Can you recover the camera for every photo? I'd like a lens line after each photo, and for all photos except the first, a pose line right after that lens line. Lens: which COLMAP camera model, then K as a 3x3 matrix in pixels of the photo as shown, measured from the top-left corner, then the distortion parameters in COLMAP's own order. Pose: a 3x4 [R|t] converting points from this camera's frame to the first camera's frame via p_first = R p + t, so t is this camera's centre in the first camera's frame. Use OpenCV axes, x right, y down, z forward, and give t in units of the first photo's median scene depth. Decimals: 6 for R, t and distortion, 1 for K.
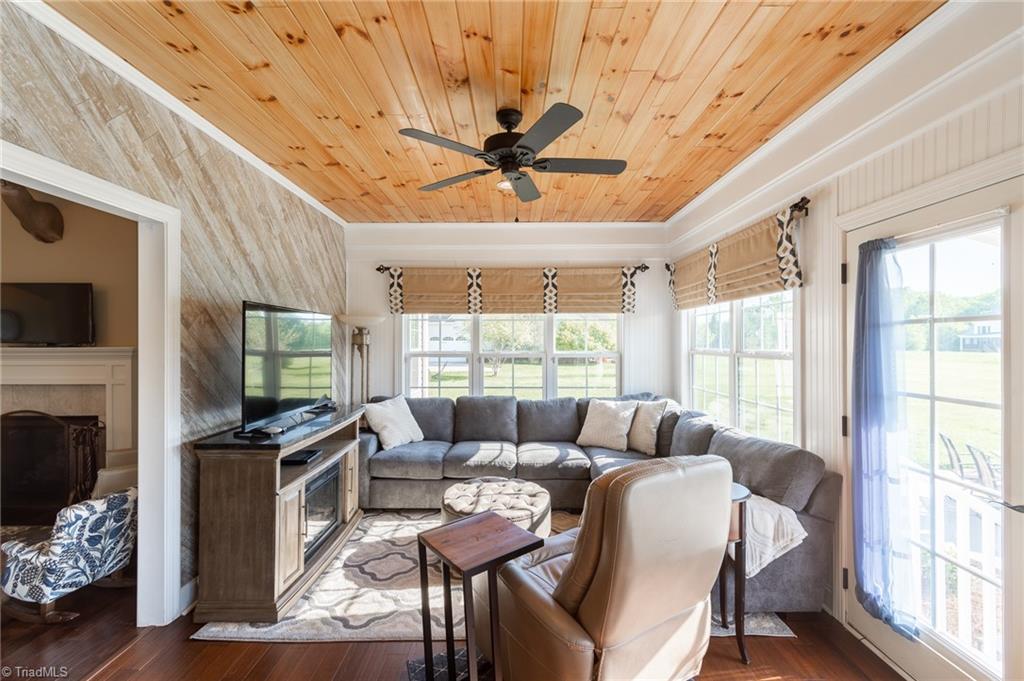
lens RADIAL K [[446.1, 0, 513.4], [0, 446.1, 343.8], [0, 0, 1]] dist [0.002866, 0.000168]
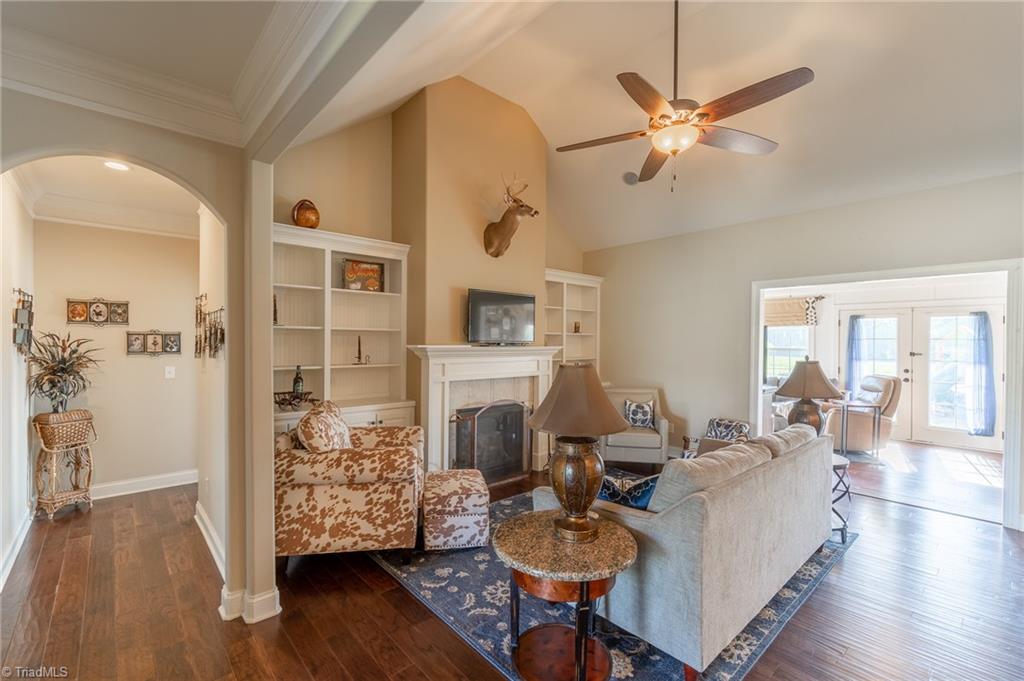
lens RADIAL K [[443.1, 0, 512.2], [0, 443.1, 343.1], [0, 0, 1]] dist [0.003919, 0.000292]
pose [[0.742581, 0.002555, 0.669751, -1.829501], [-0.004133, 0.999991, 0.000767, -0.002285], [-0.669743, -0.003338, 0.742585, 0.113823]]
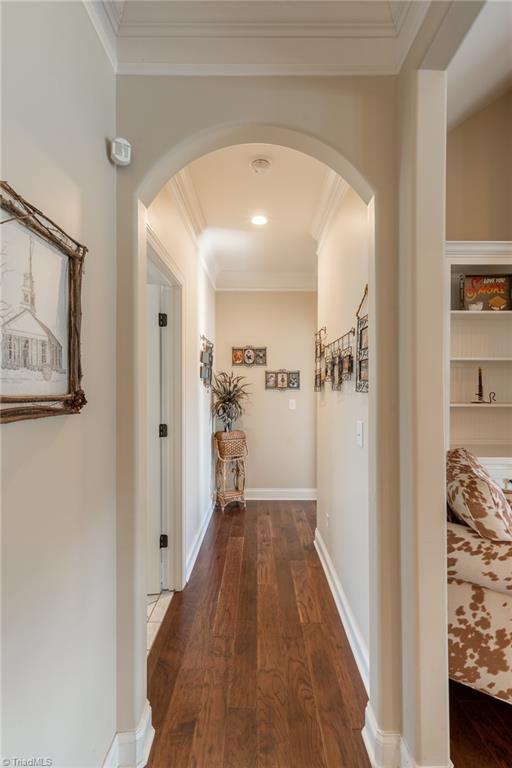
lens RADIAL K [[338.8, 0, 256.0], [0, 338.8, 384.0], [0, 0, 1]] dist [-0.000662, -0.000056]
pose [[0.999973, 0.002369, -0.006984, -1.823432], [-0.002393, 0.999991, -0.003359, 0.017628], [0.006976, 0.003376, 0.999970, 0.490647]]
